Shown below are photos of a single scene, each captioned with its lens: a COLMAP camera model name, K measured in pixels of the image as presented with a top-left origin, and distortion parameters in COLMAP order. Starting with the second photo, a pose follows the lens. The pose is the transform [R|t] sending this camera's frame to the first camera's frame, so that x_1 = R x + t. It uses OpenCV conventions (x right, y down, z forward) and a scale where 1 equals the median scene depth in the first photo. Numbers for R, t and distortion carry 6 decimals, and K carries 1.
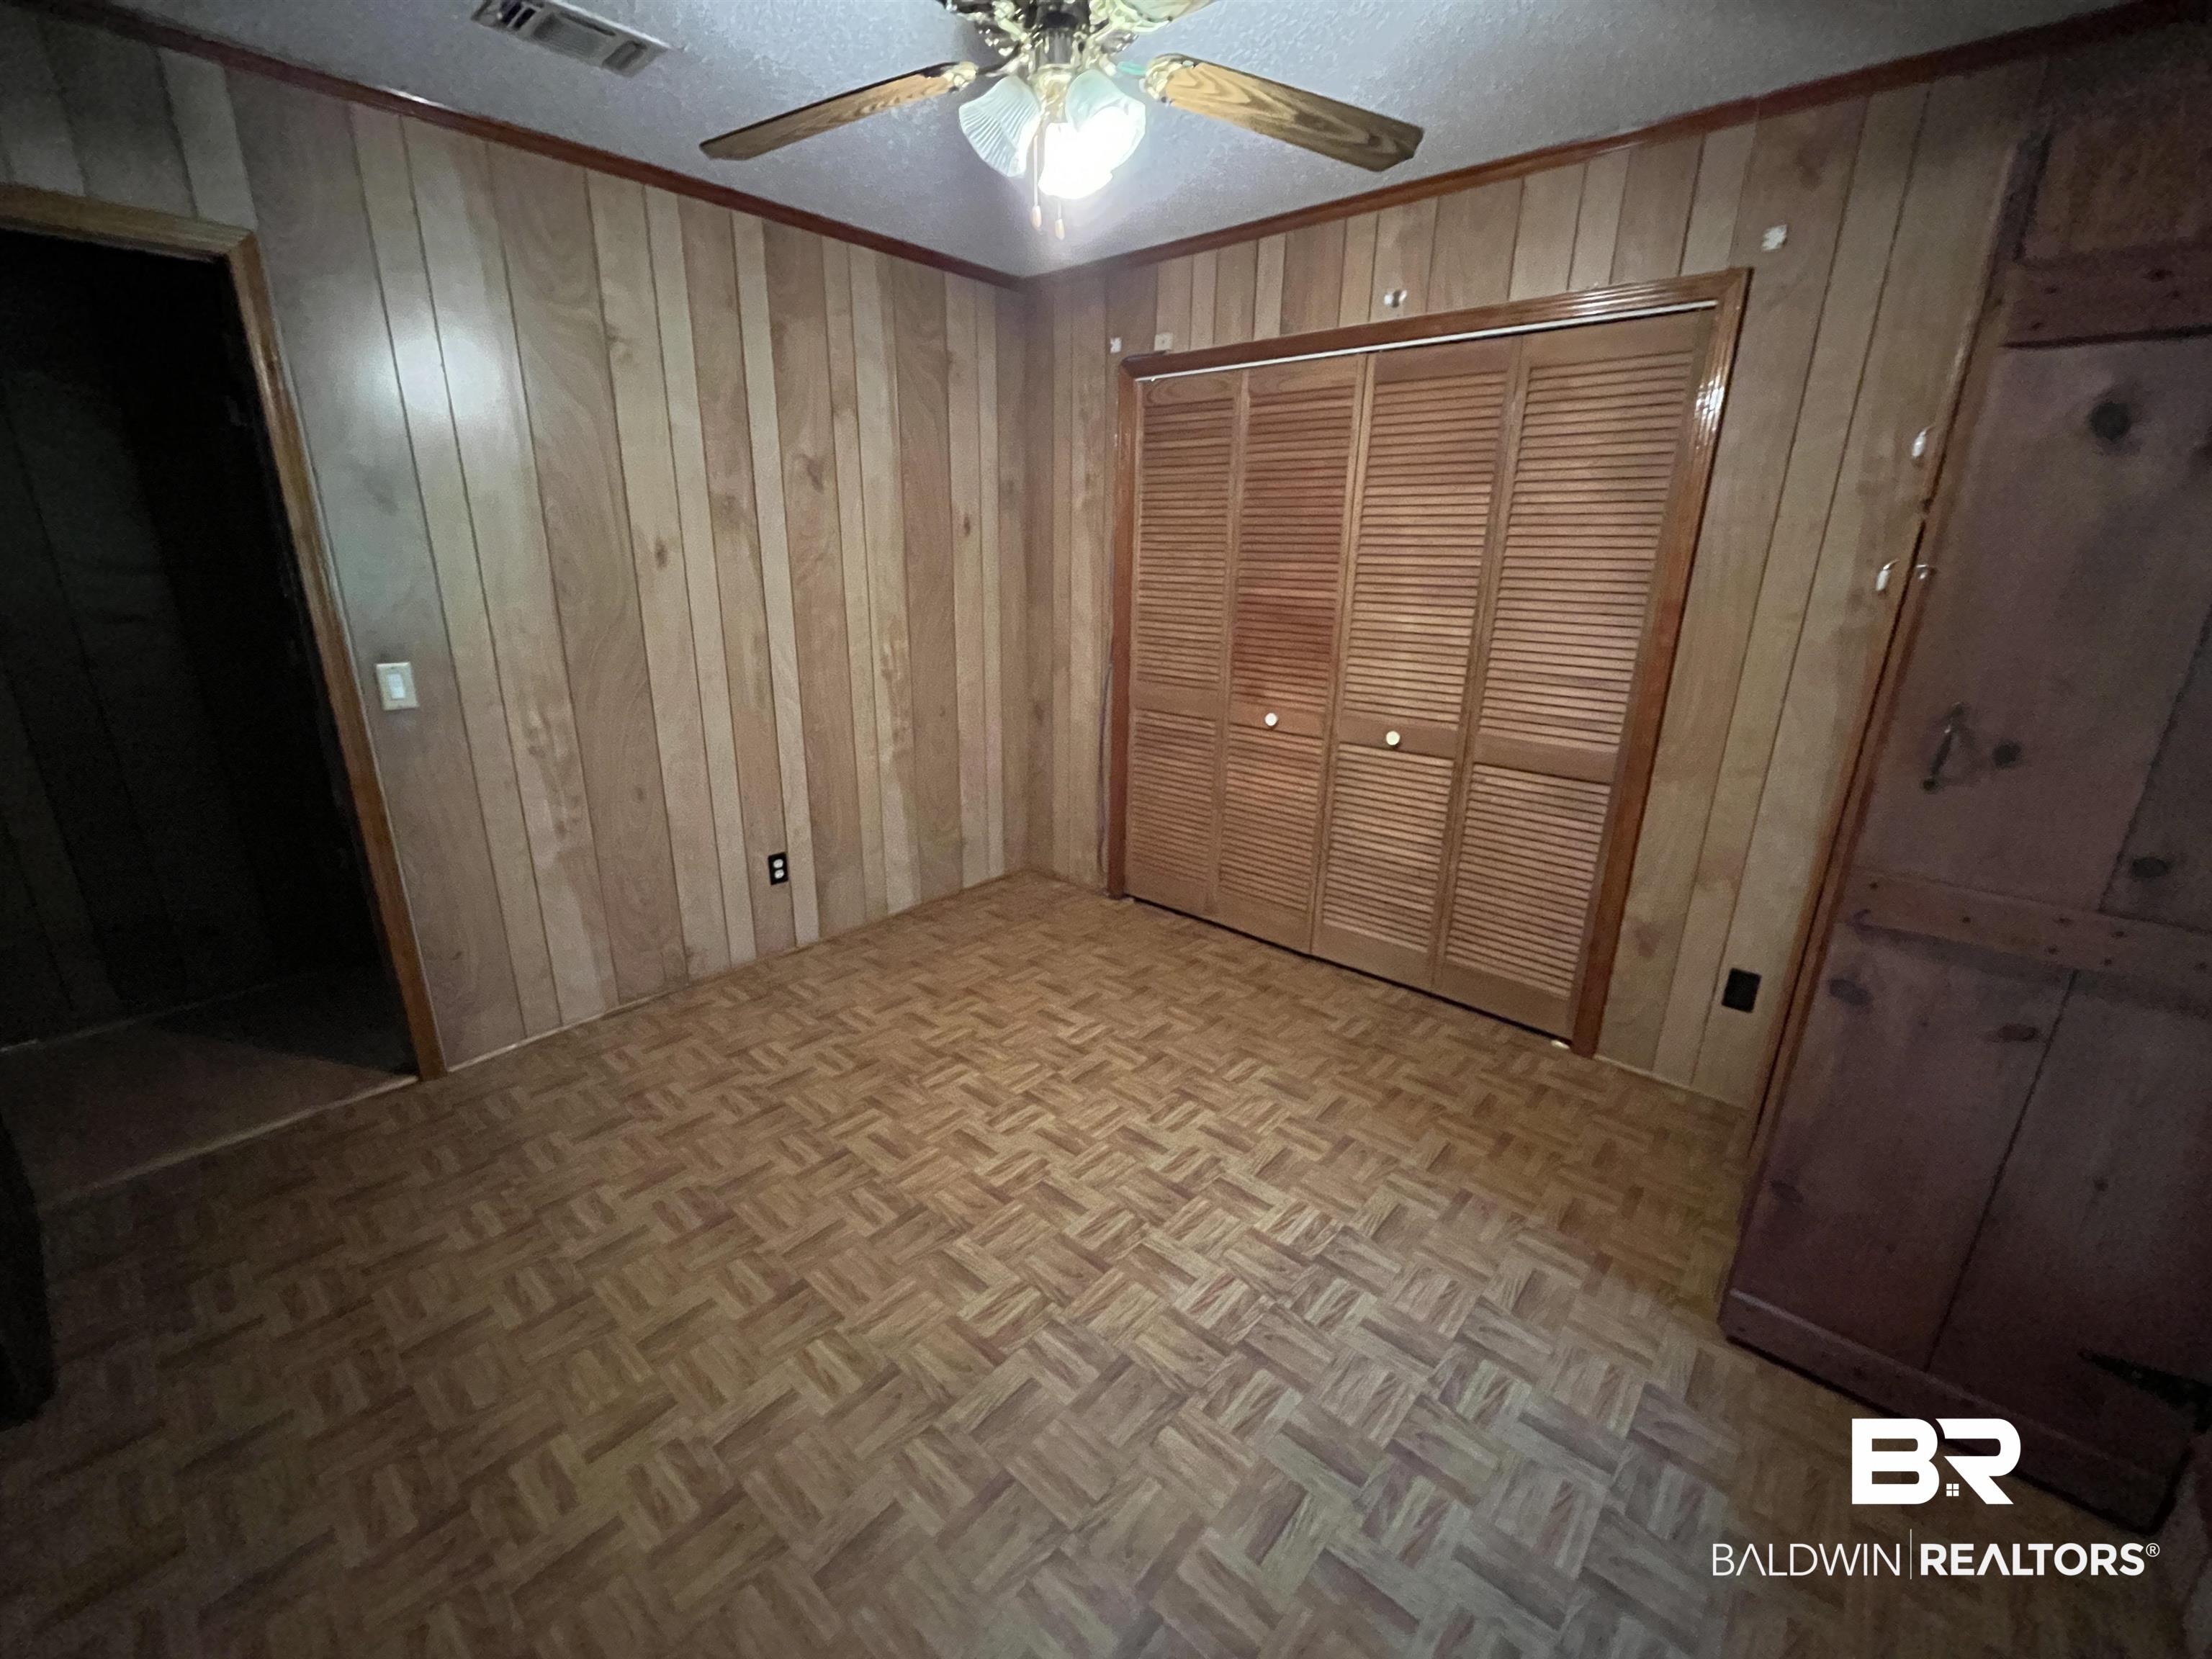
lens RADIAL K [[909.4, 0, 1101.0], [0, 909.4, 830.9], [0, 0, 1]] dist [0.000461, -0.000193]
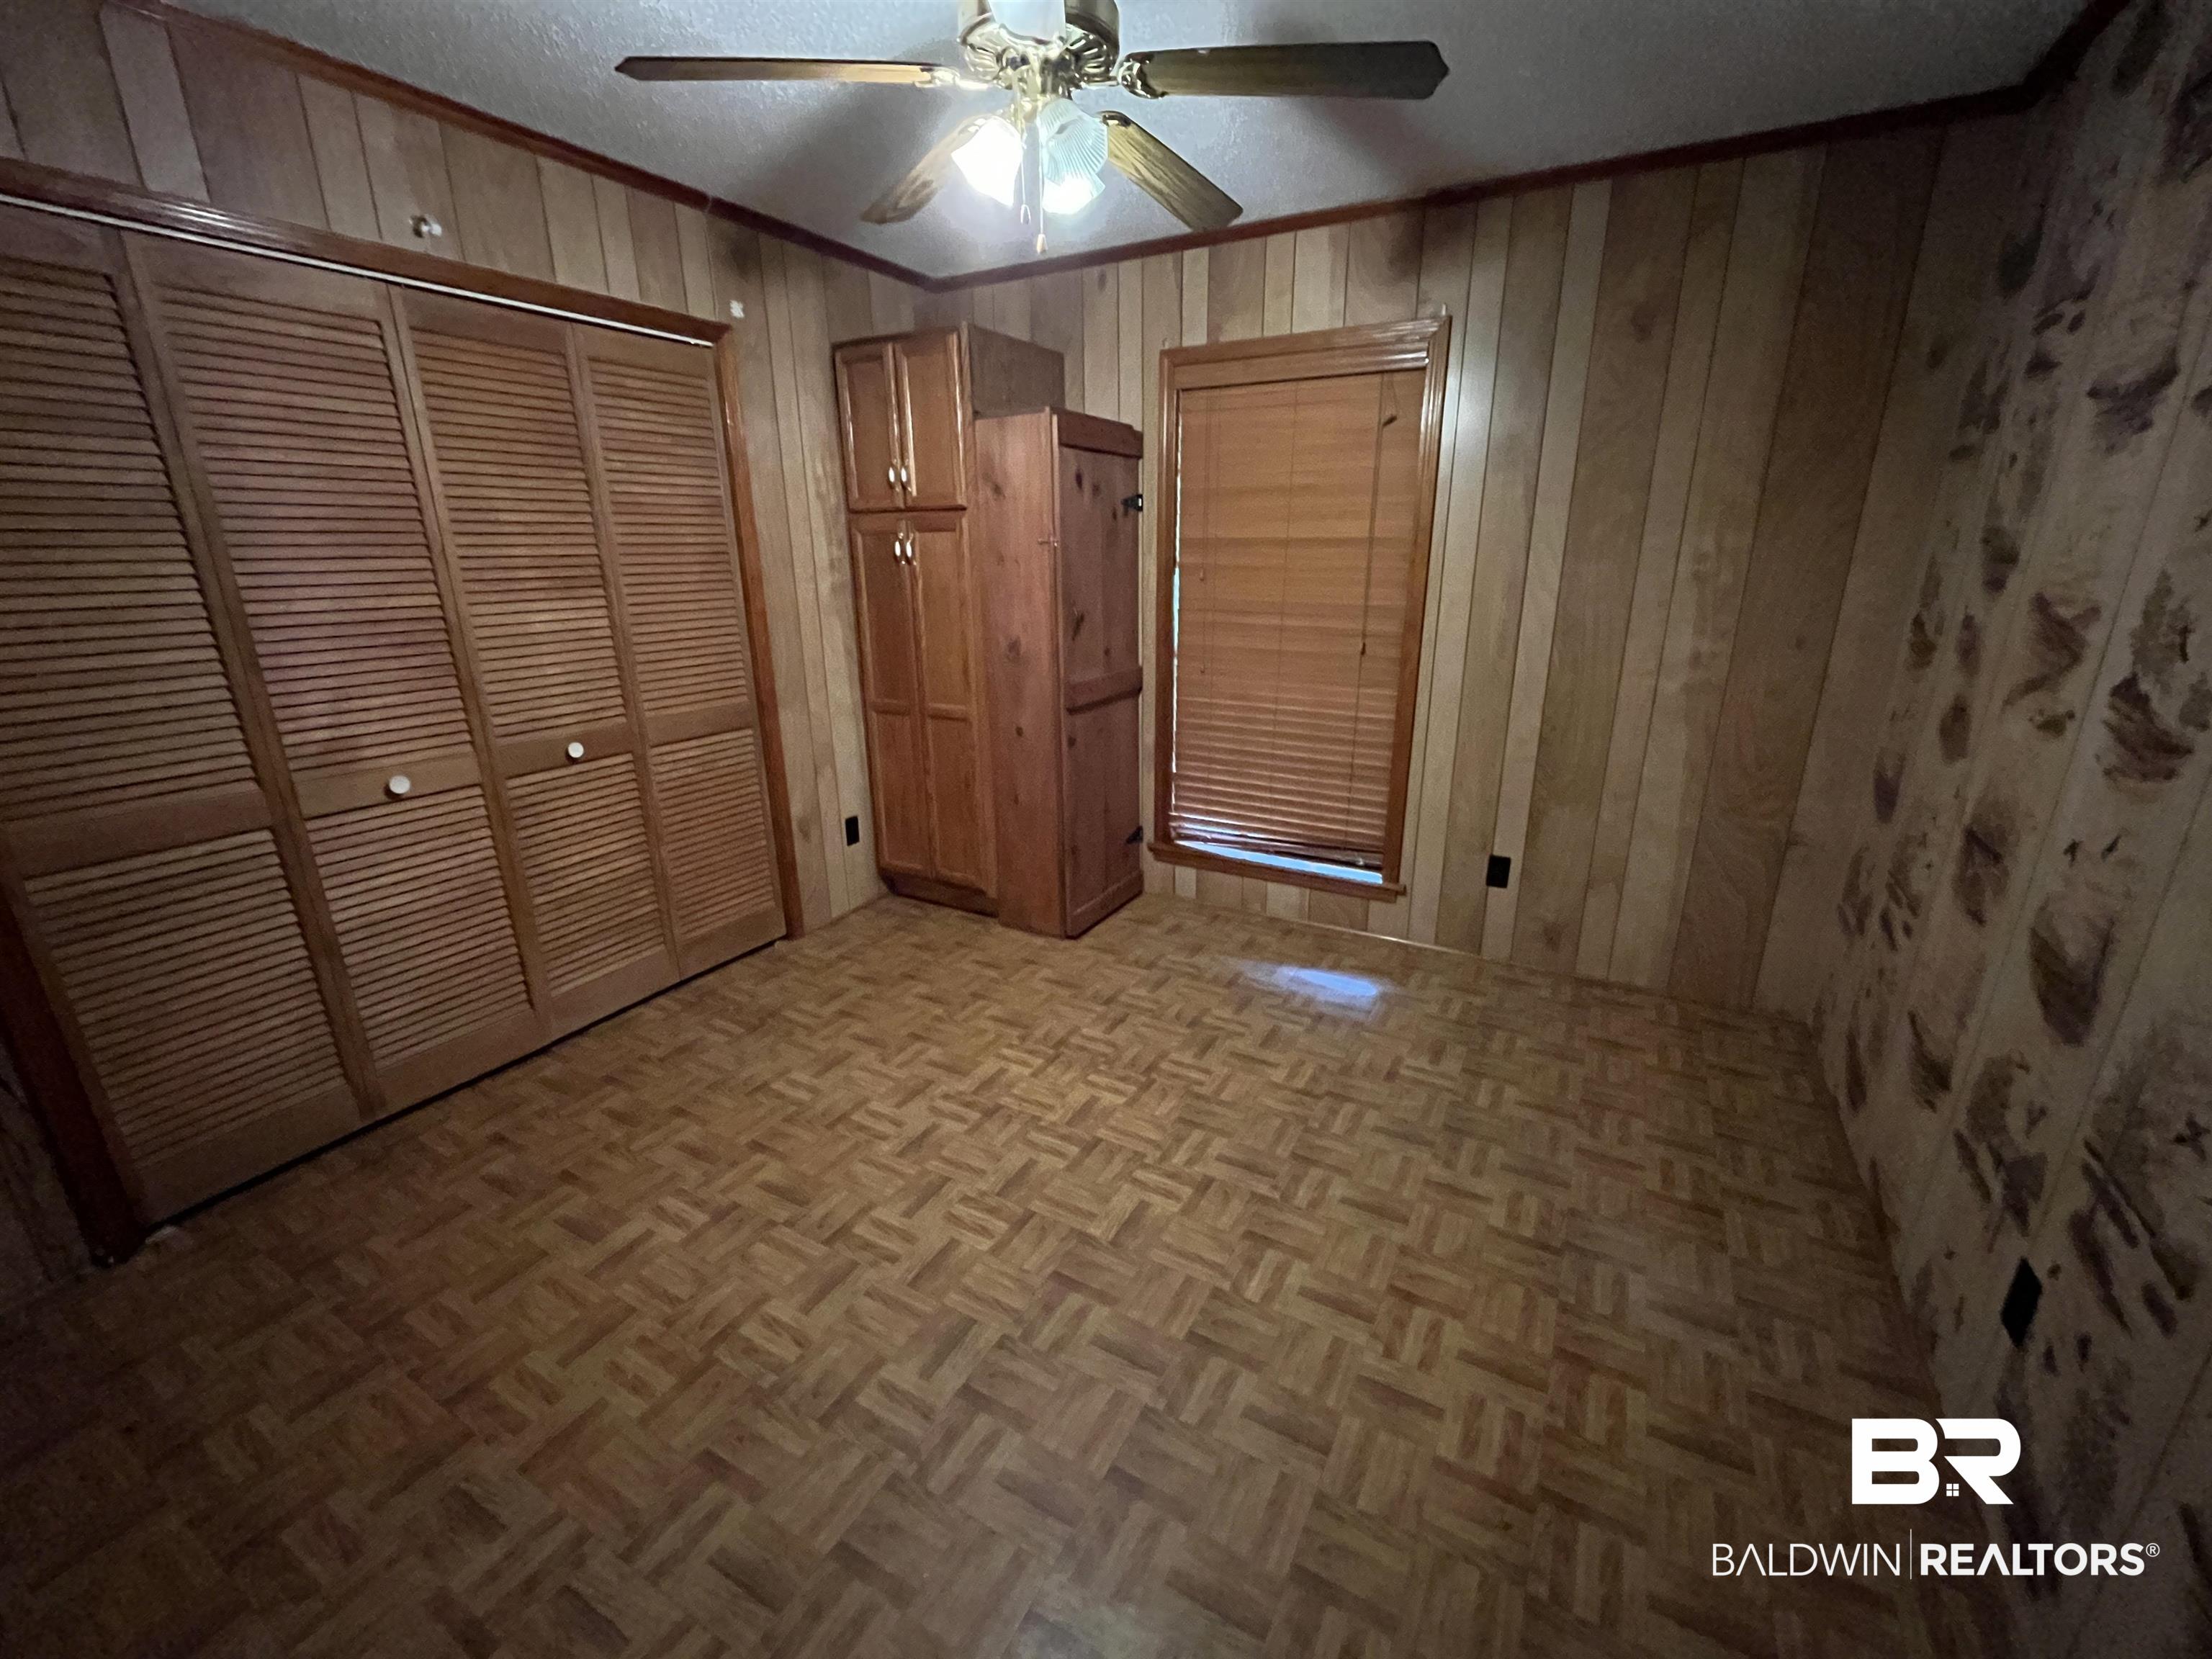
lens RADIAL K [[909.4, 0, 1098.2], [0, 909.4, 830.5], [0, 0, 1]] dist [0.000461, -0.000193]
pose [[-0.200755, -0.307038, 0.930282, -0.774968], [0.300983, 0.884353, 0.356831, -0.238622], [-0.932259, 0.351635, -0.085125, 0.758837]]
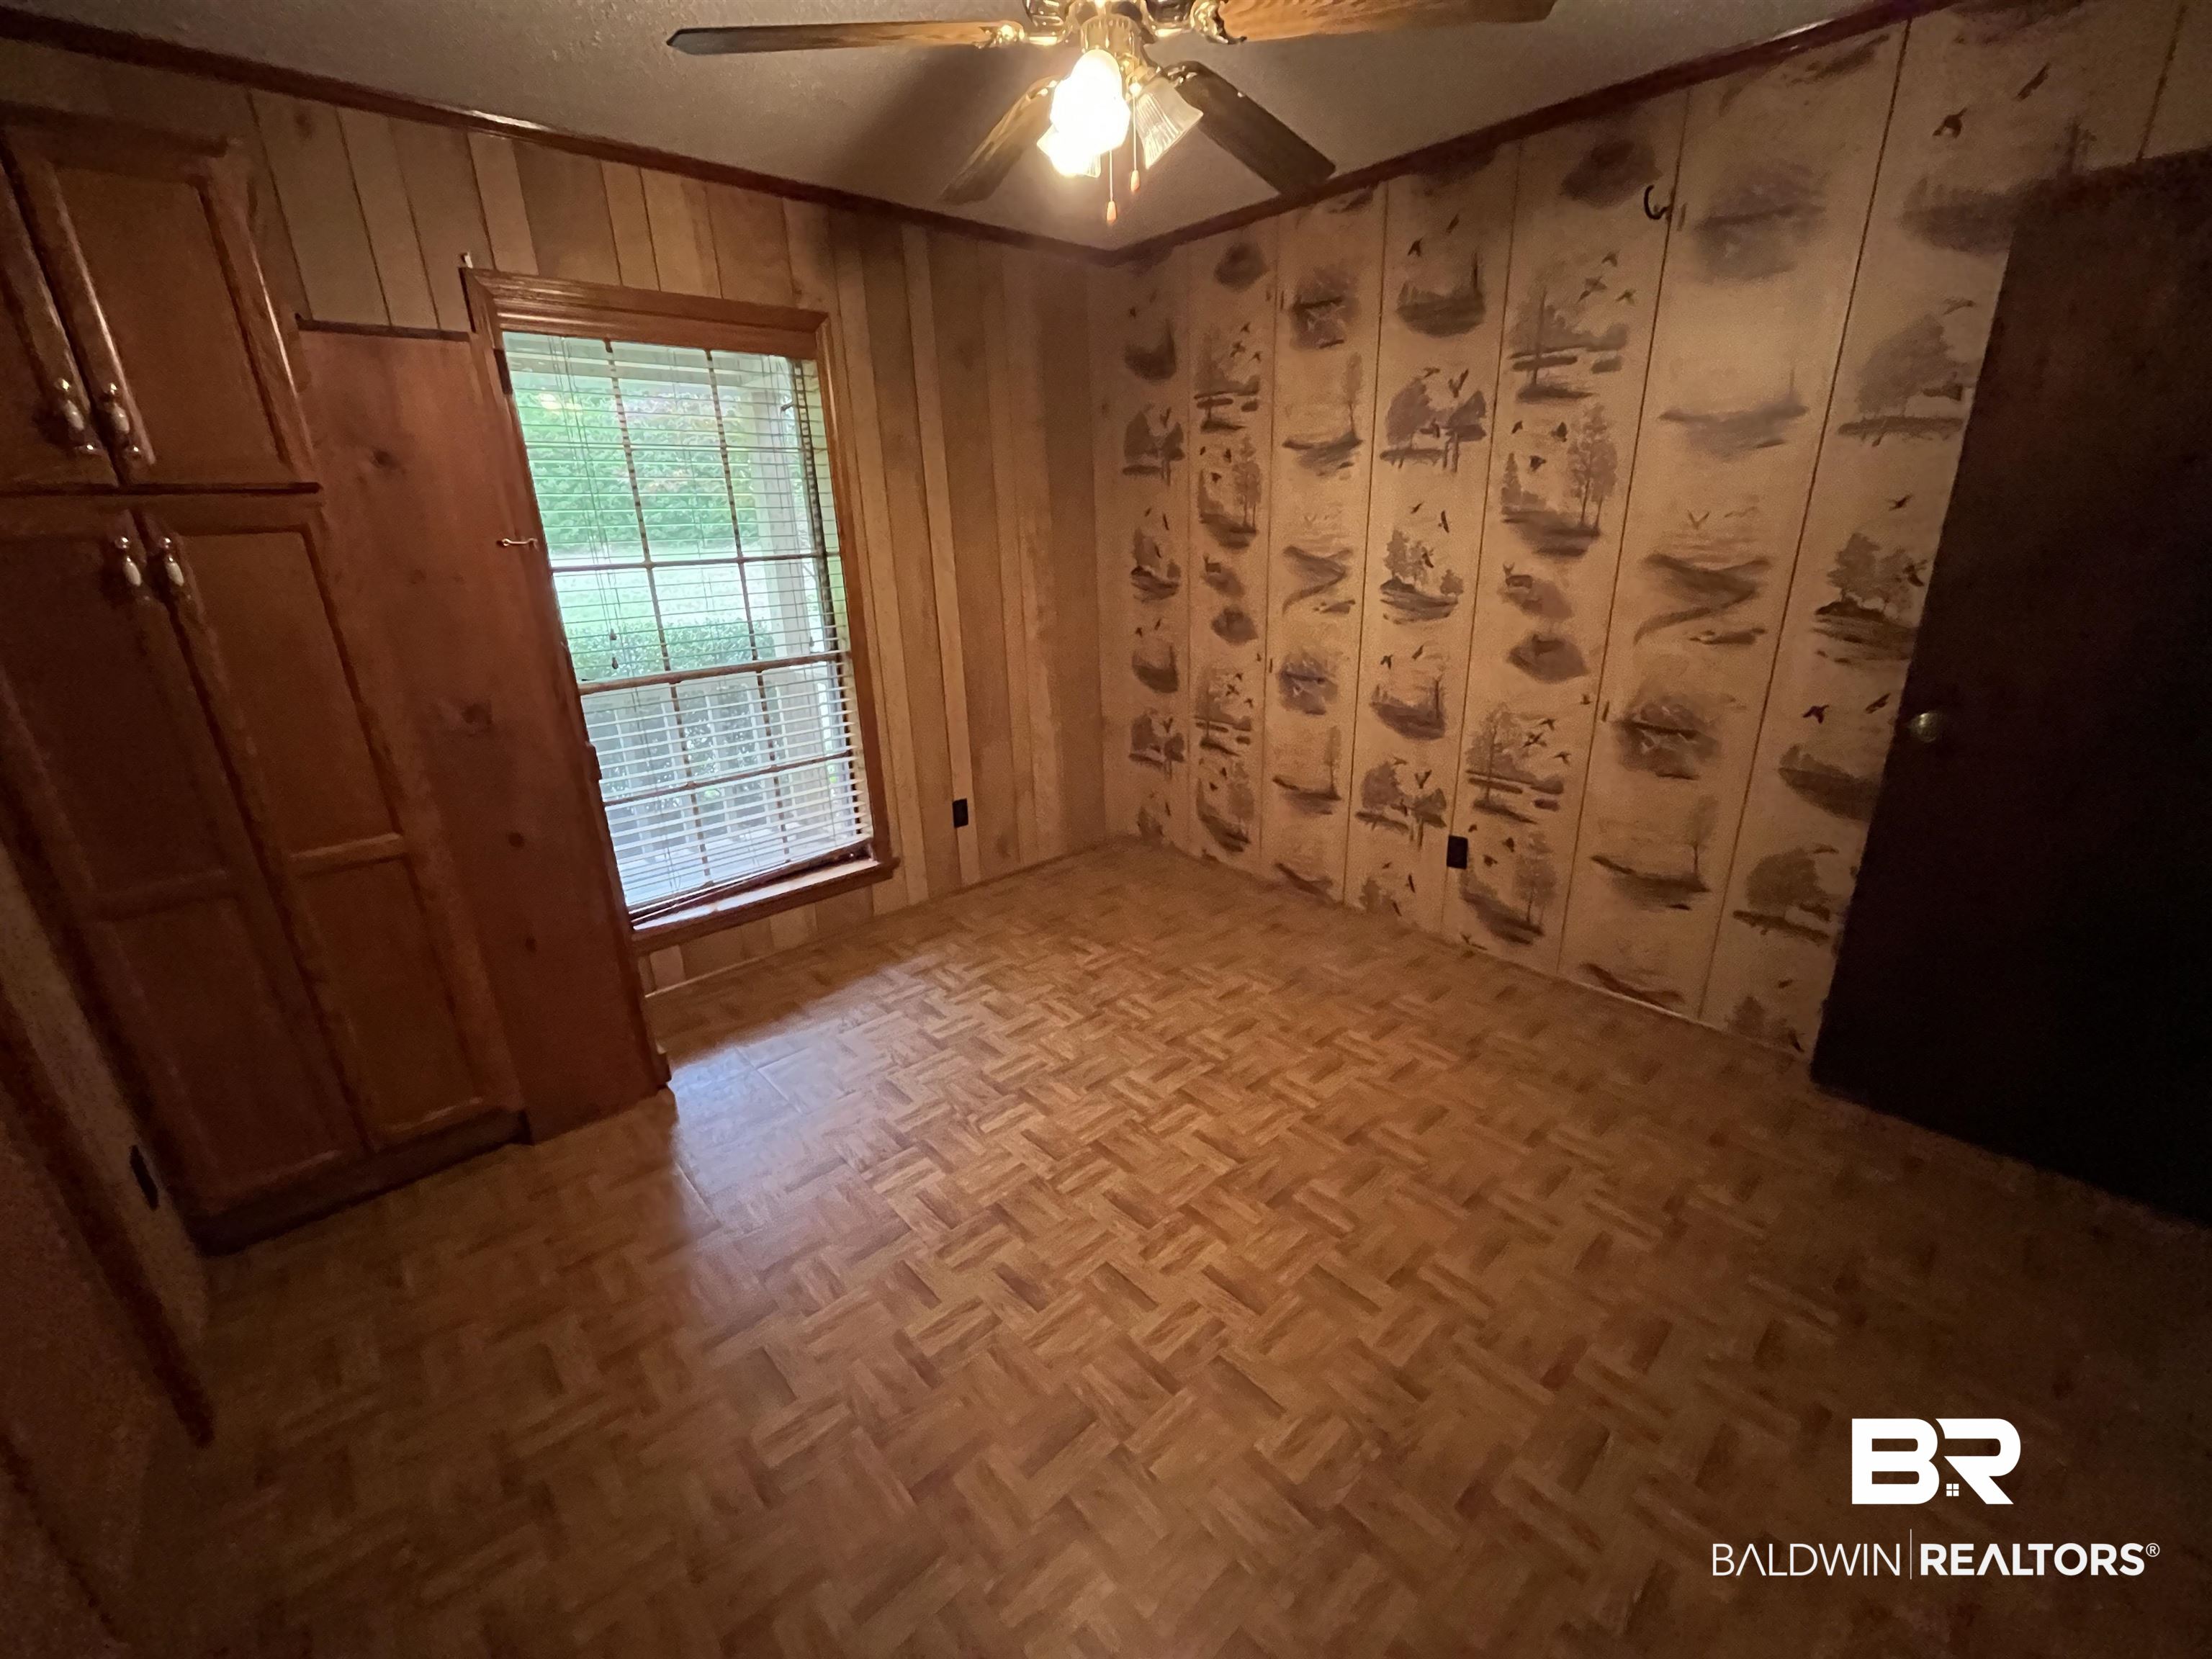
lens RADIAL K [[909.4, 0, 1099.9], [0, 909.4, 831.8], [0, 0, 1]] dist [0.000461, -0.000193]
pose [[-0.993565, -0.023548, 0.110789, -0.096950], [0.048036, 0.798219, 0.600450, -0.425136], [-0.102573, 0.601907, -0.791951, 1.330803]]
